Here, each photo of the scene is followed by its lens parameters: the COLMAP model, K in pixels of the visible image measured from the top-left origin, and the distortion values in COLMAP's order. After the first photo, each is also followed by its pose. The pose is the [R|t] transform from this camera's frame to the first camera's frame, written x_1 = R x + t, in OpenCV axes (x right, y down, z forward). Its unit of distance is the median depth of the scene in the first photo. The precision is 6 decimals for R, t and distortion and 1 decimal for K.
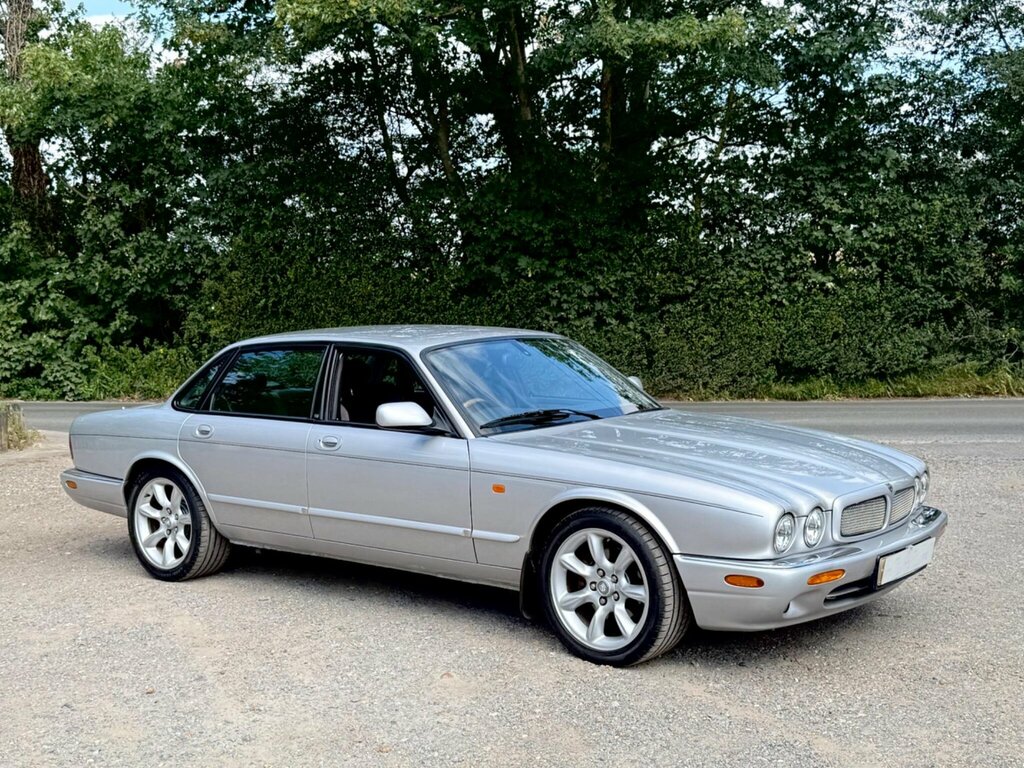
lens RADIAL K [[1285.3, 0, 515.5], [0, 1285.3, 388.4], [0, 0, 1]] dist [0.106425, 0.000000]
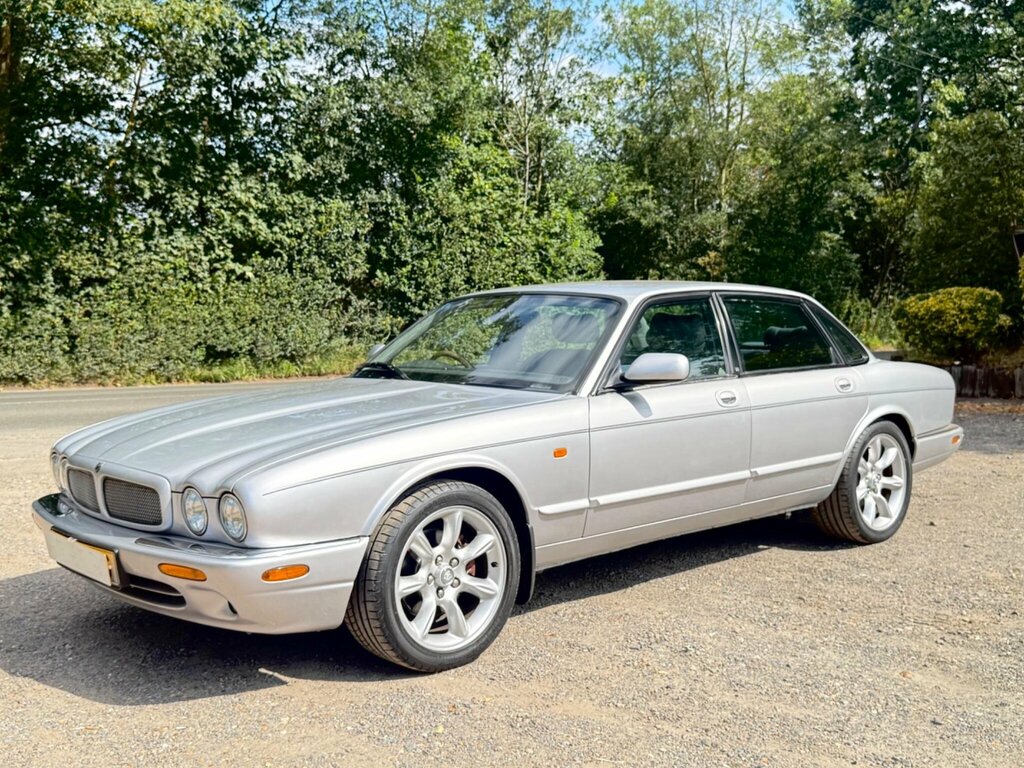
lens RADIAL K [[1104.9, 0, 516.0], [0, 1104.9, 403.6], [0, 0, 1]] dist [0.092475, 0.000000]
pose [[0.763893, -0.044811, 0.643785, -0.183205], [0.029552, 0.998969, 0.034468, 0.002451], [-0.644666, -0.007305, 0.764430, 0.151477]]
